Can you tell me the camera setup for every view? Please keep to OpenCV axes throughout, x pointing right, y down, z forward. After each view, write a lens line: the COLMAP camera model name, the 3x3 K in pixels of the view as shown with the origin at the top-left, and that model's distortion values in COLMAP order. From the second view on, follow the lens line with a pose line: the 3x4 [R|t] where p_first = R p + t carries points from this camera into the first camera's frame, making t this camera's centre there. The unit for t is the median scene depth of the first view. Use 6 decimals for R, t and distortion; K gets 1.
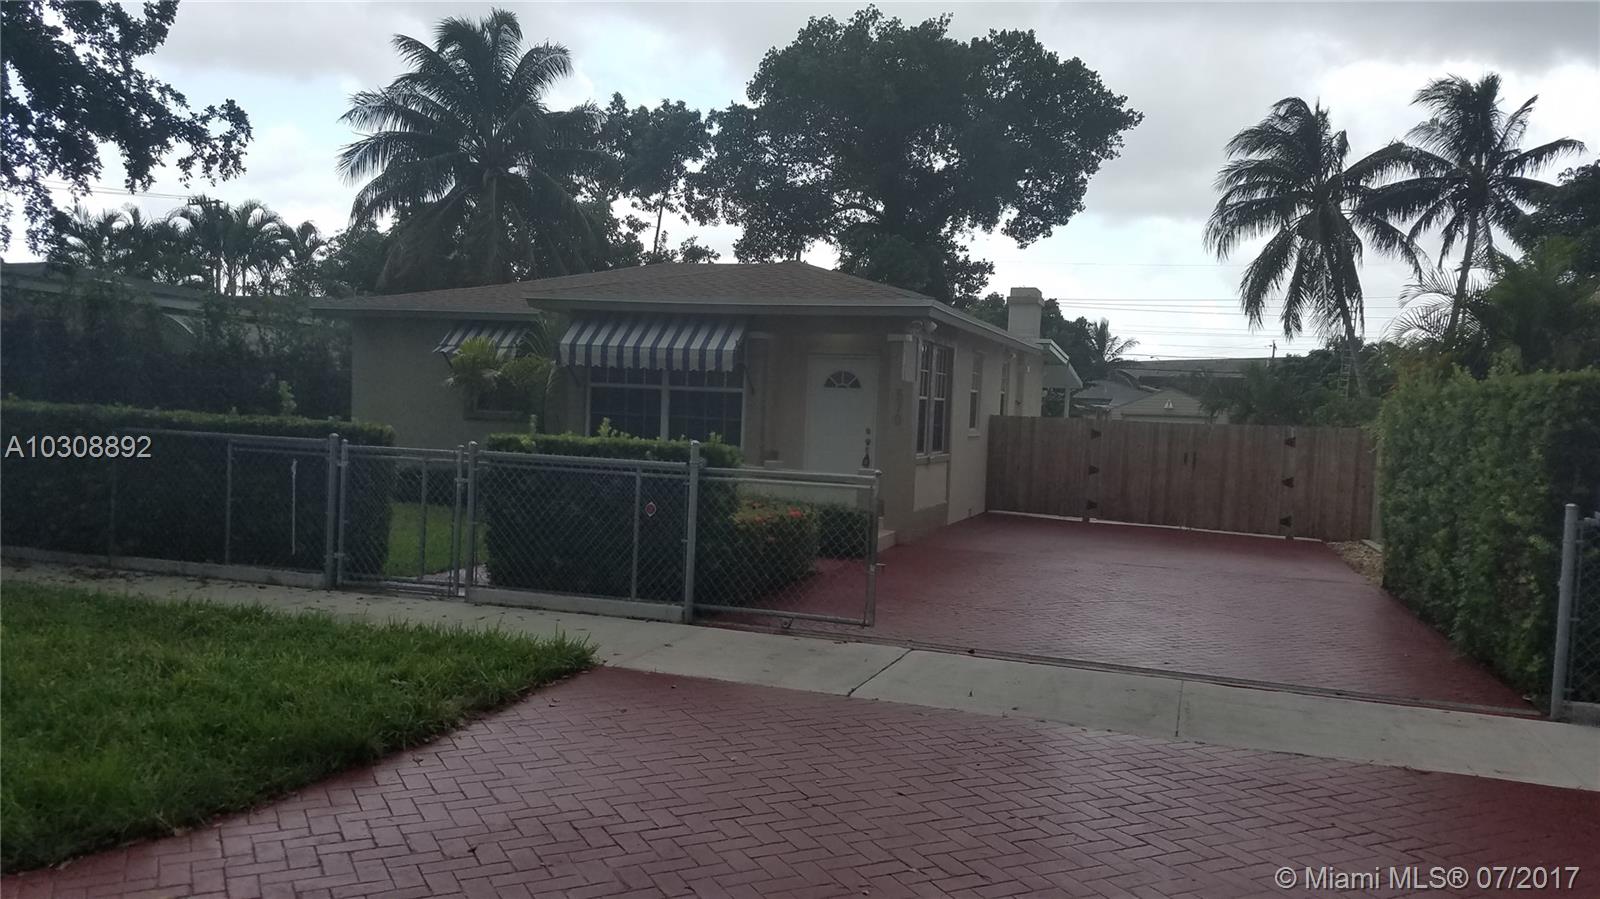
lens RADIAL K [[1202.2, 0, 777.7], [0, 1202.2, 484.1], [0, 0, 1]] dist [0.200153, -0.374362]
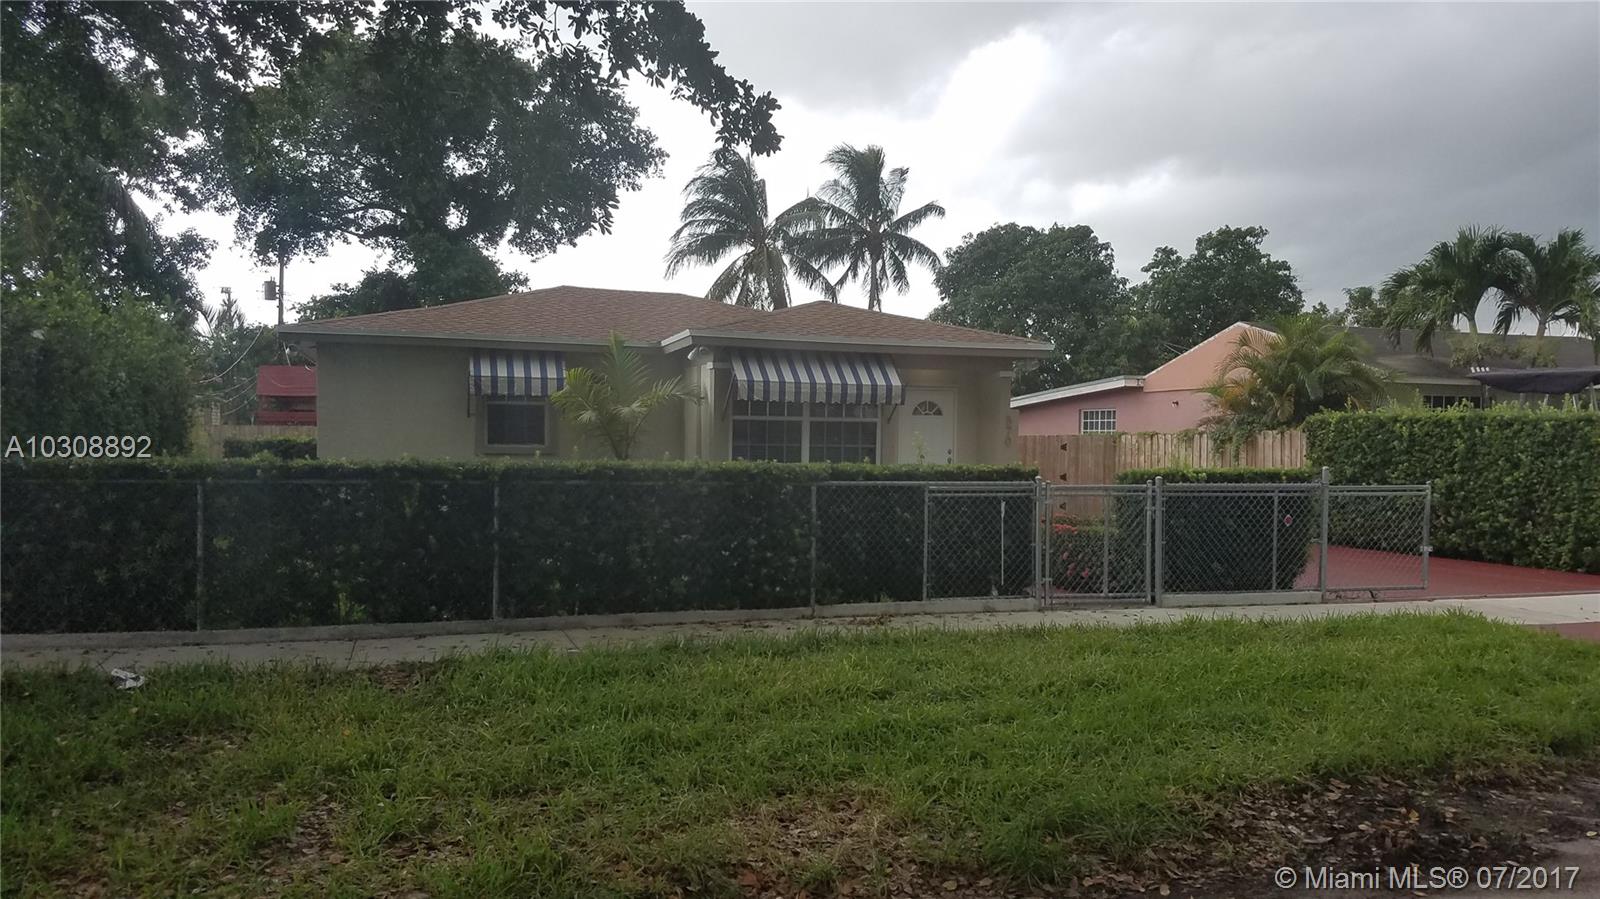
lens RADIAL K [[1202.2, 0, 777.7], [0, 1202.2, 484.1], [0, 0, 1]] dist [0.200153, -0.374362]
pose [[0.806809, -0.054448, 0.588298, -0.317161], [0.054662, 0.998353, 0.017435, -0.017341], [-0.588278, 0.018091, 0.808456, 0.056553]]
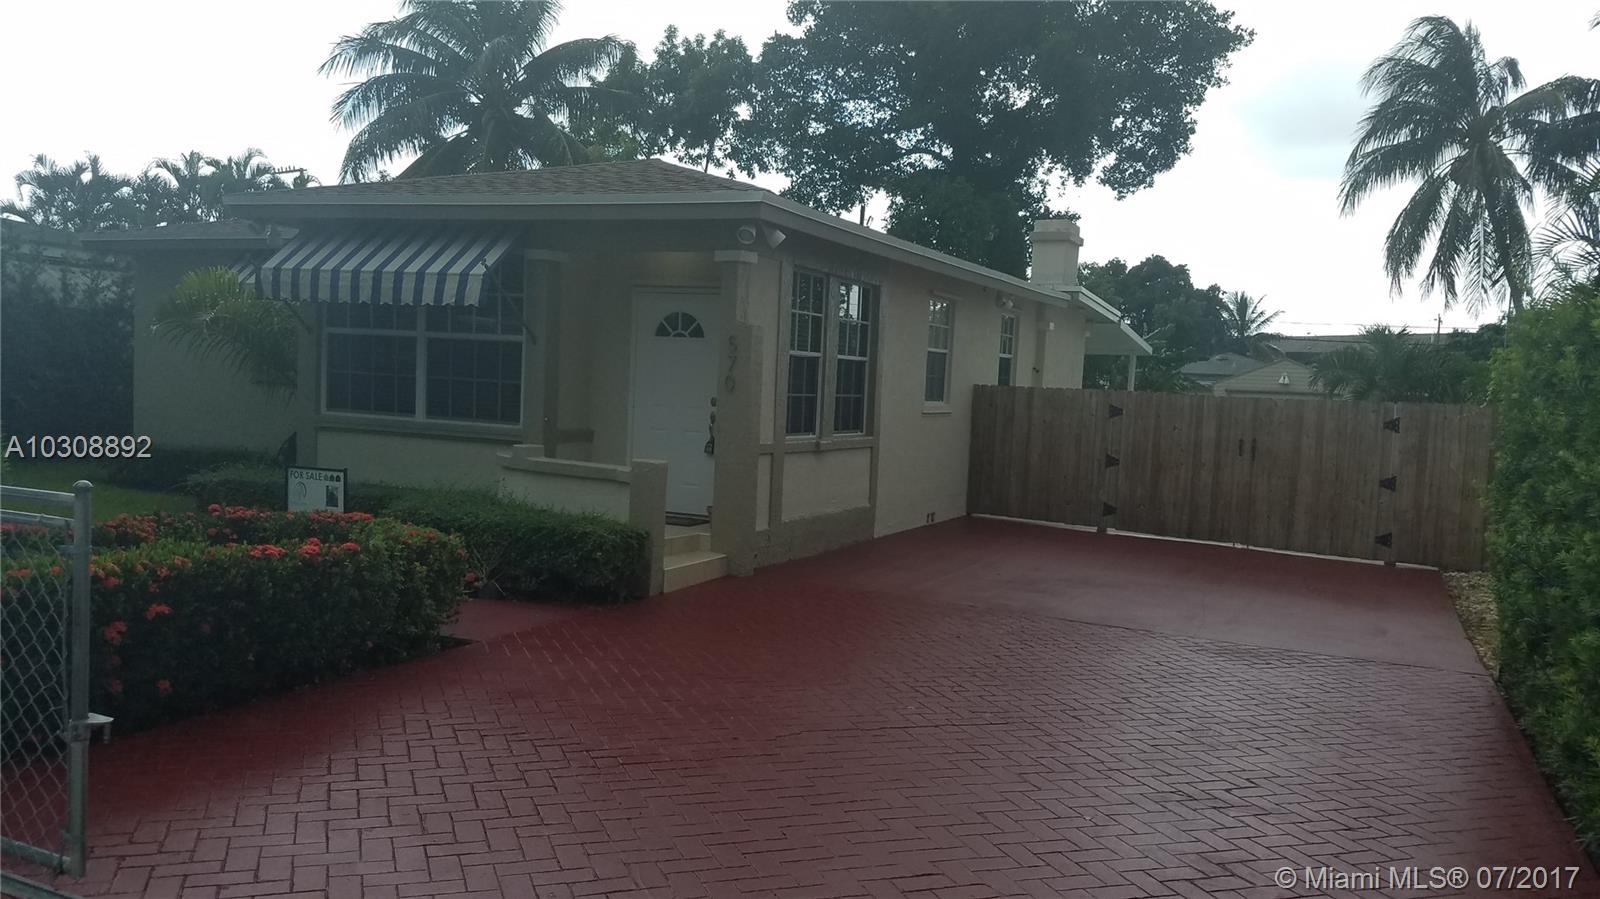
lens RADIAL K [[1203.7, 0, 795.8], [0, 1203.7, 457.2], [0, 0, 1]] dist [0.159424, -0.282306]
pose [[0.994498, 0.012934, -0.103957, 0.078929], [-0.013376, 0.999904, -0.003557, -0.004725], [0.103901, 0.004928, 0.994575, 0.141075]]
